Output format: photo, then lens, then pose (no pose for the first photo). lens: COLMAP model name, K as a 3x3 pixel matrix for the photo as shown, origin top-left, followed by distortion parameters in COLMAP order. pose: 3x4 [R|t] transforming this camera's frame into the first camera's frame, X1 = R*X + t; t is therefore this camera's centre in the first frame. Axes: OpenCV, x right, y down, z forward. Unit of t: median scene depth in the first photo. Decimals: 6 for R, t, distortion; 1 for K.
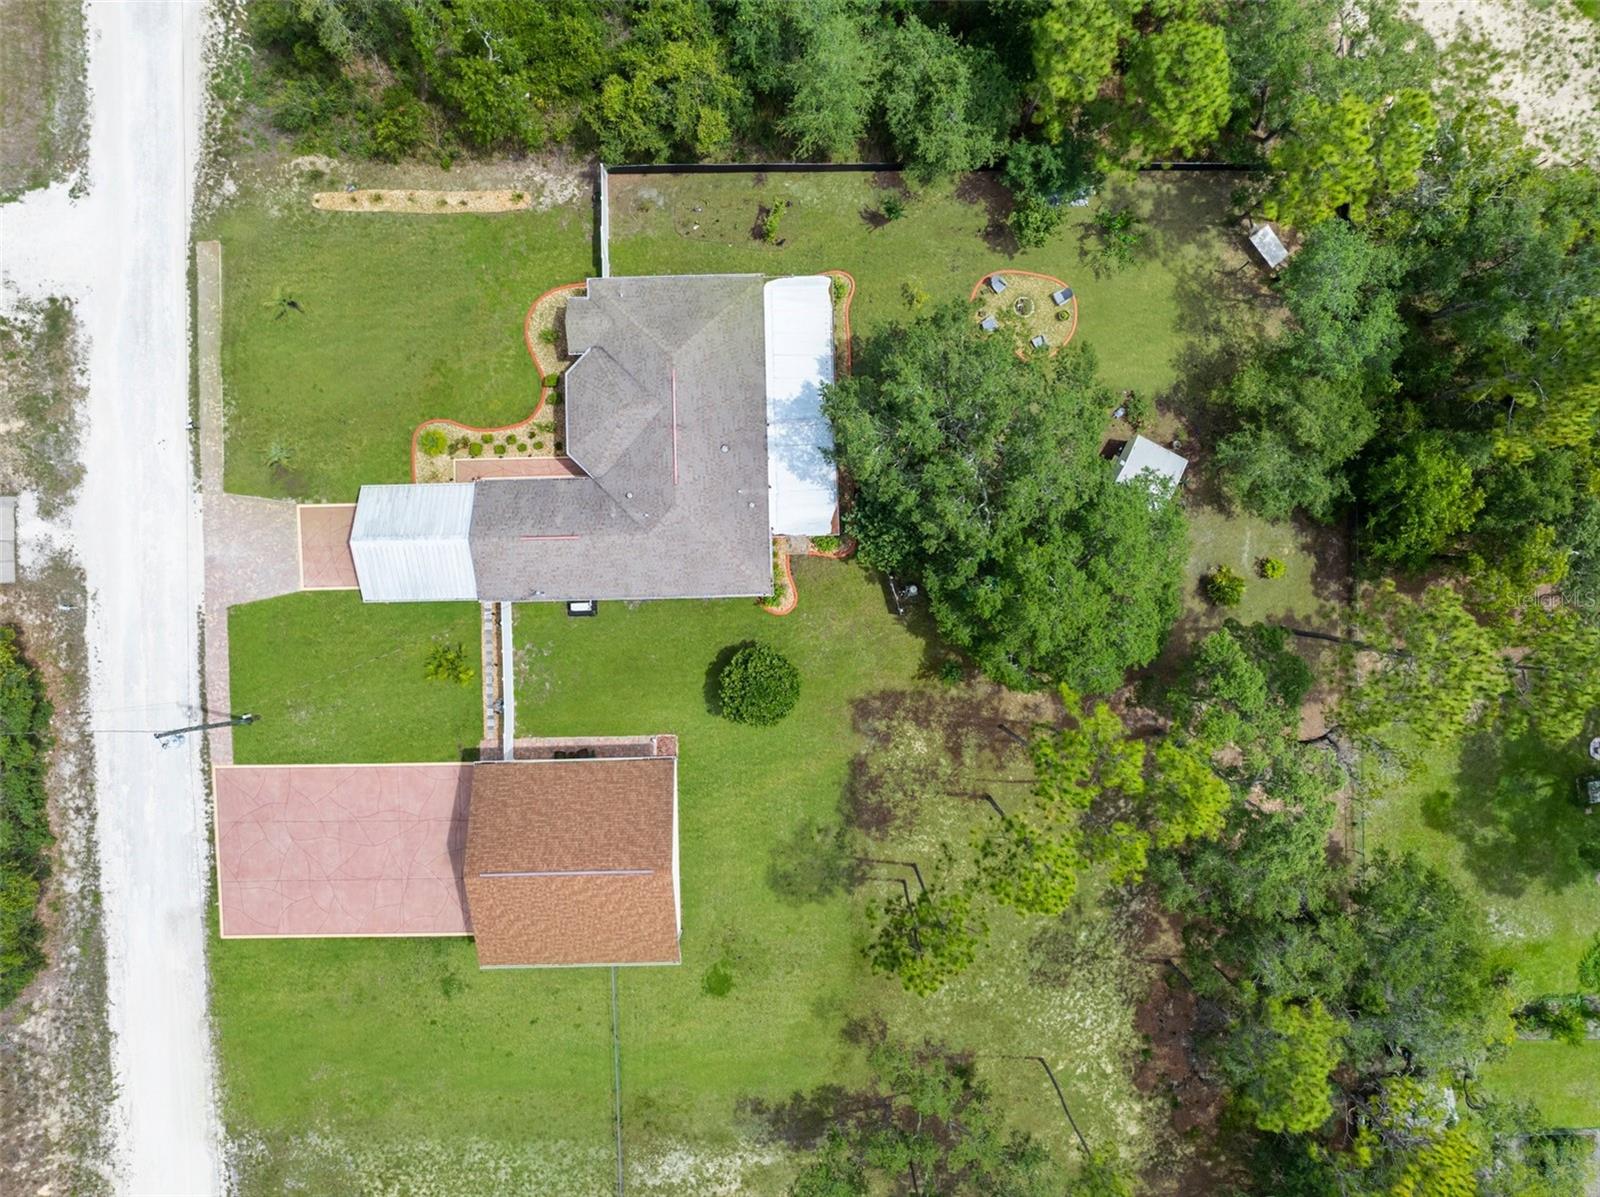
lens RADIAL K [[1118.3, 0, 801.2], [0, 1118.3, 588.4], [0, 0, 1]] dist [-0.049388, 0.024971]
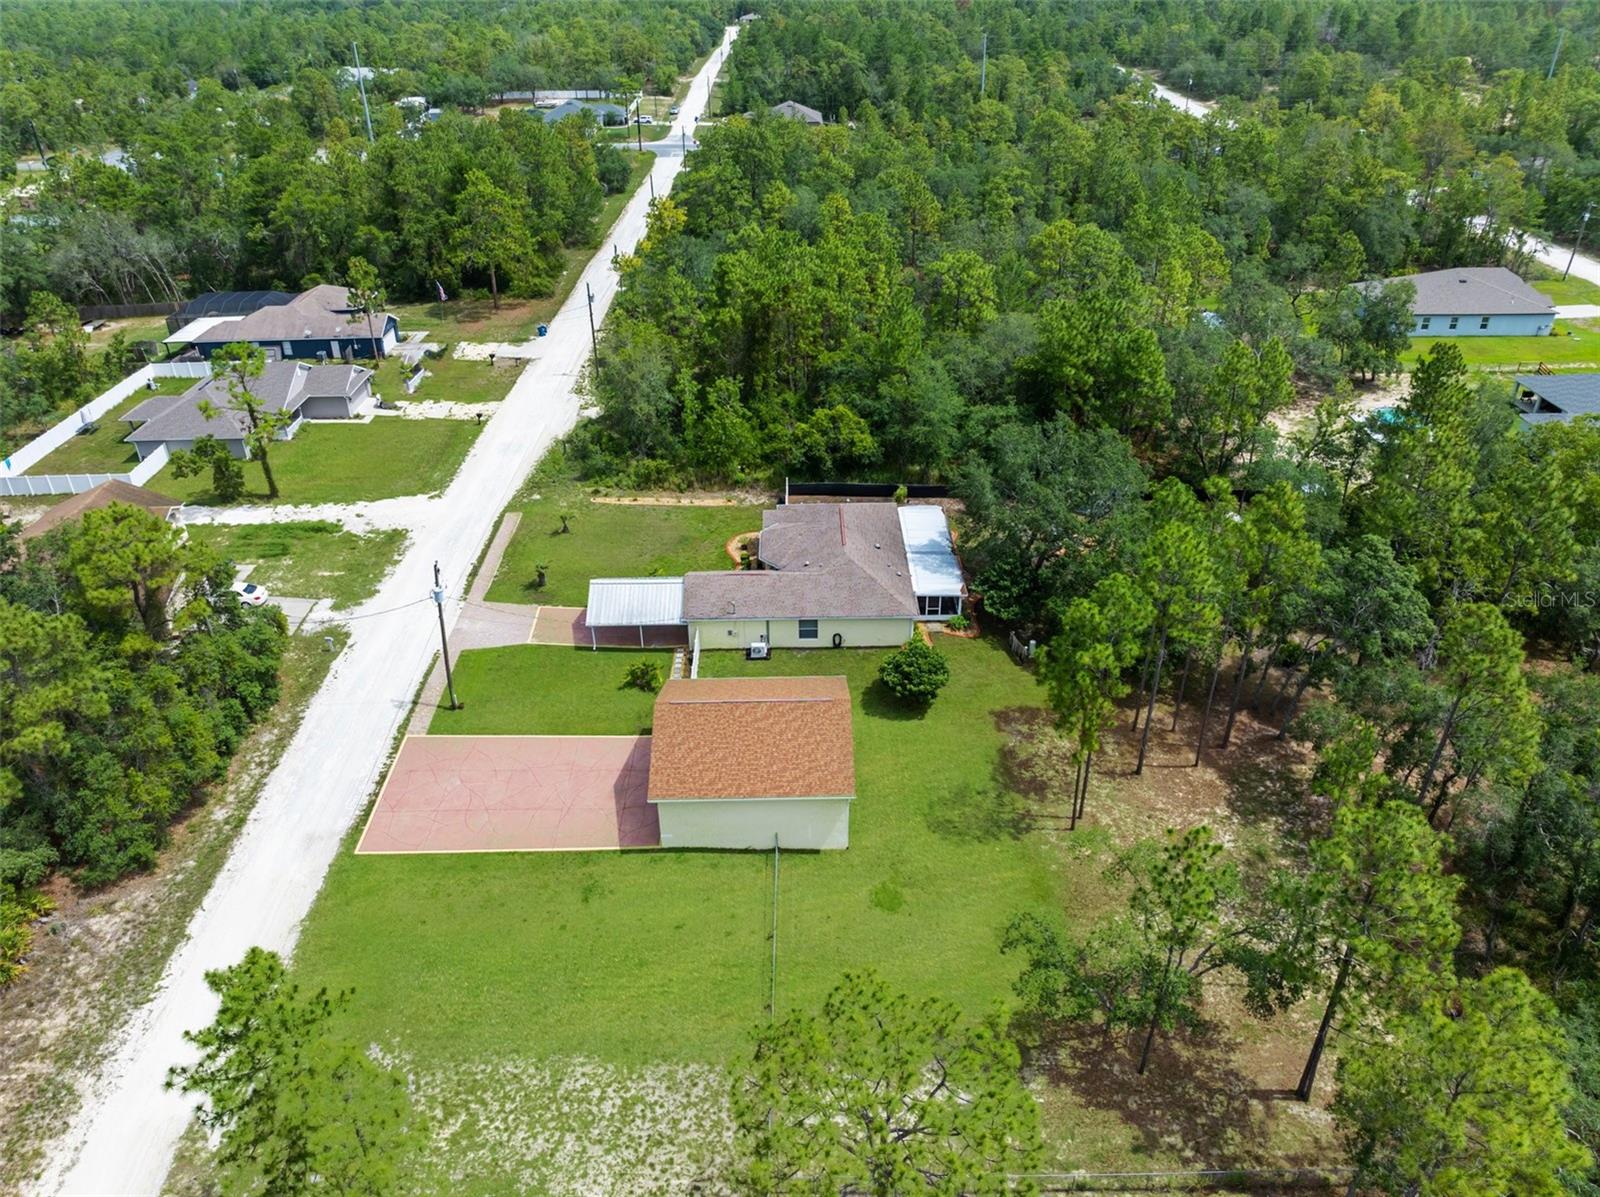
lens RADIAL K [[1118.3, 0, 803.1], [0, 1118.3, 595.9], [0, 0, 1]] dist [-0.049388, 0.024971]
pose [[0.999930, 0.006568, -0.009800, -0.136280], [-0.011784, 0.516016, -0.856498, 1.004945], [-0.000569, 0.856554, 0.516058, 0.323877]]
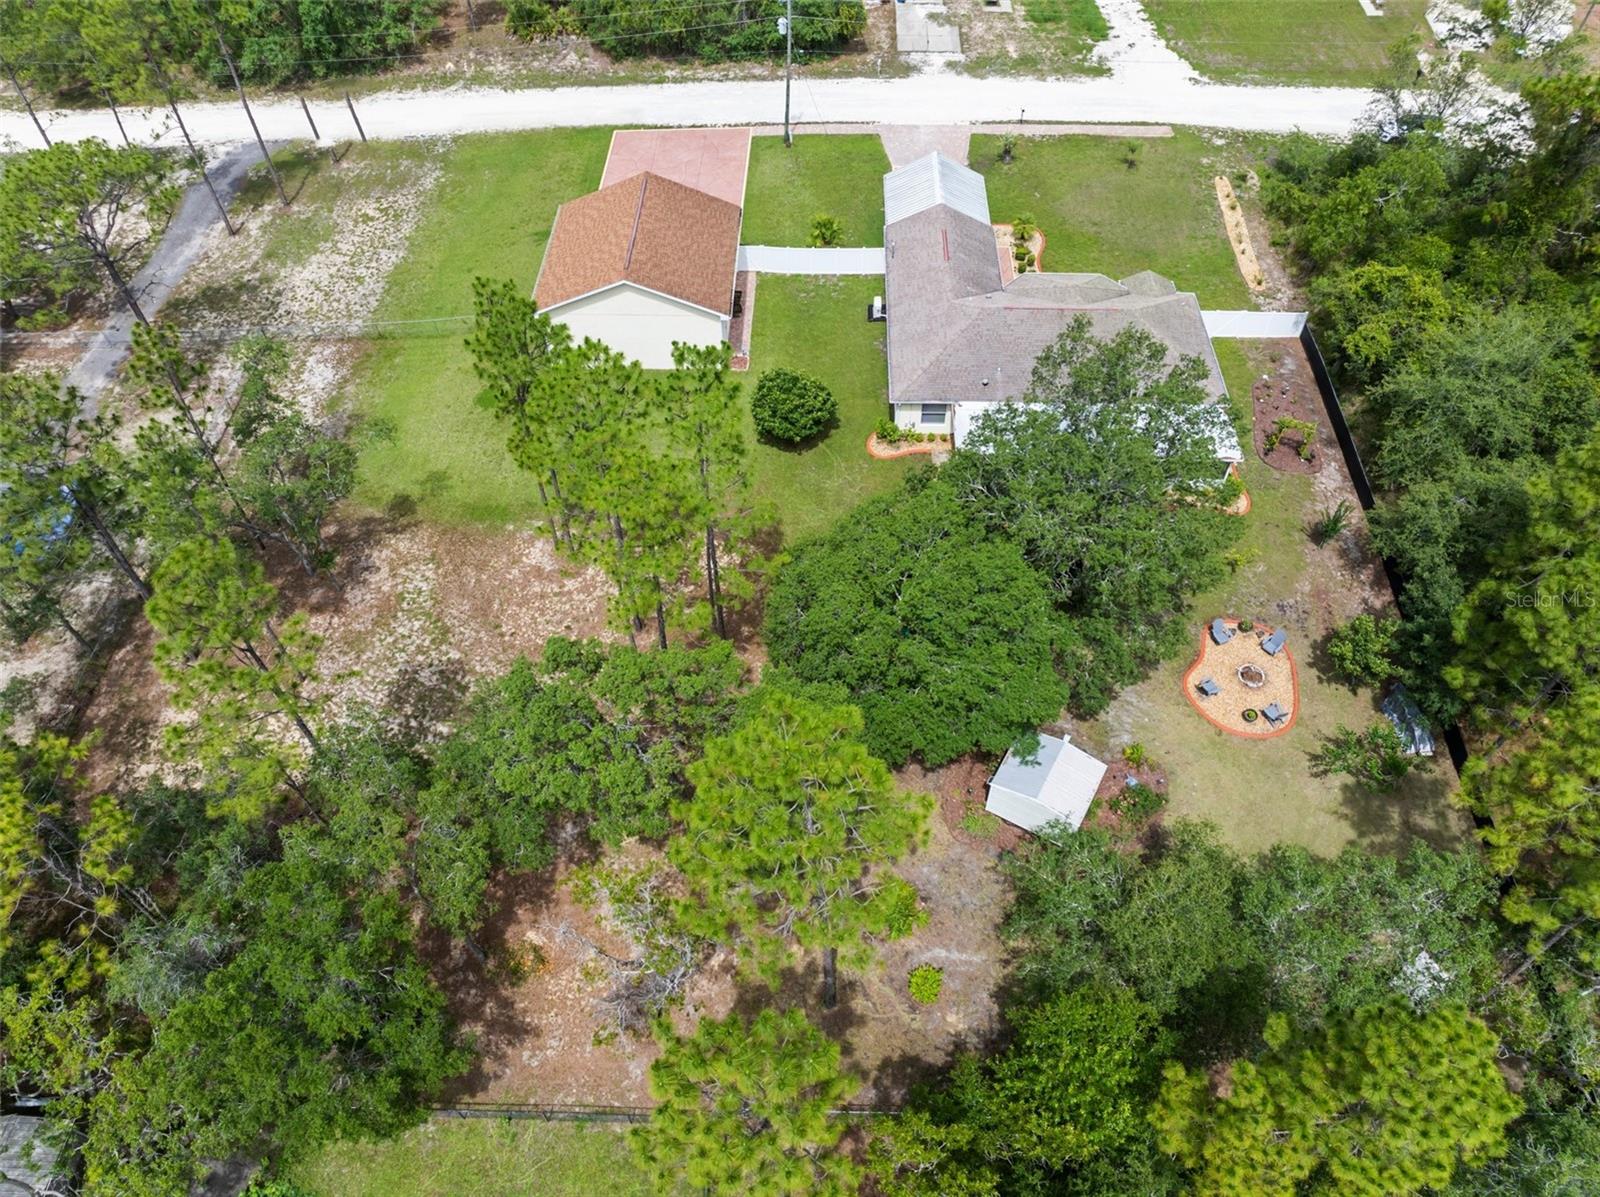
lens RADIAL K [[1118.3, 0, 809.3], [0, 1118.3, 589.2], [0, 0, 1]] dist [-0.049388, 0.024971]
pose [[-0.046112, 0.778761, -0.625624, 0.659934], [-0.998899, -0.030535, 0.035616, 0.034514], [0.008633, 0.626578, 0.779311, 0.343685]]
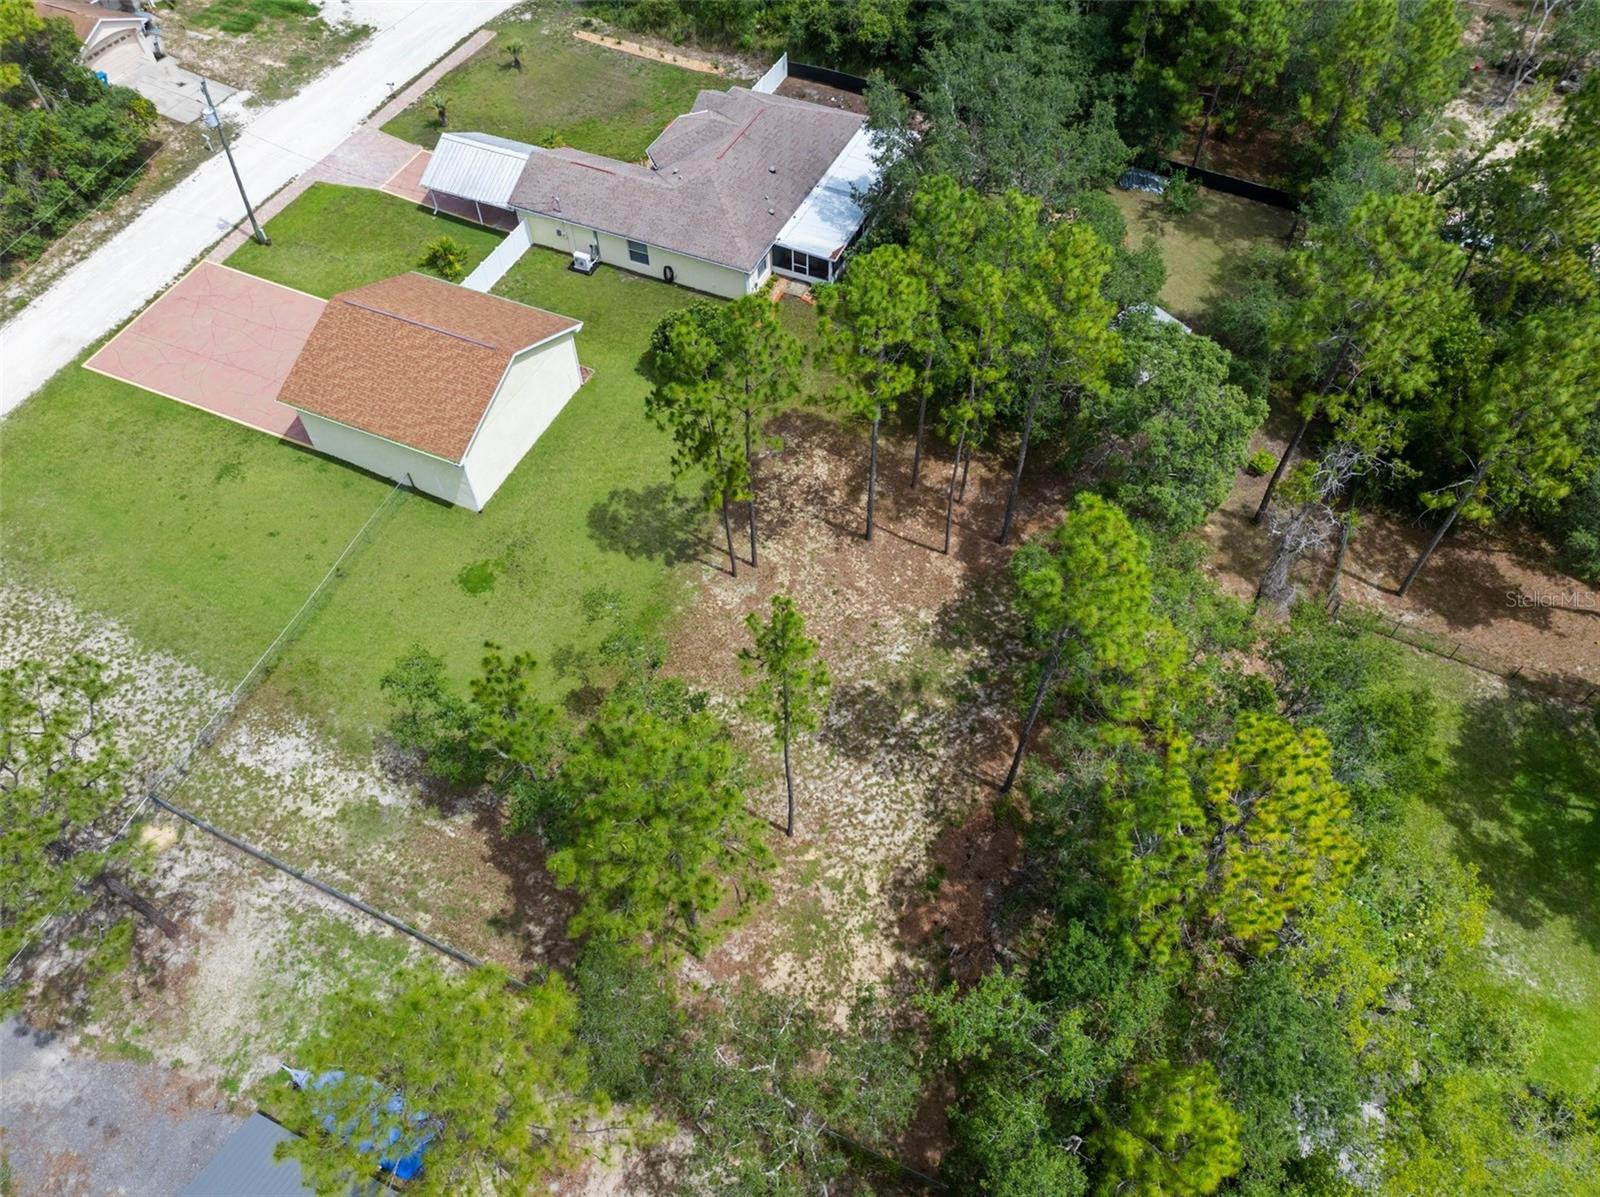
lens RADIAL K [[1118.3, 0, 798.9], [0, 1118.3, 589.2], [0, 0, 1]] dist [-0.049388, 0.024971]
pose [[0.901420, 0.347659, -0.258021, 0.356931], [-0.432945, 0.722866, -0.538538, 0.703735], [-0.000712, 0.597158, 0.802123, 0.342462]]
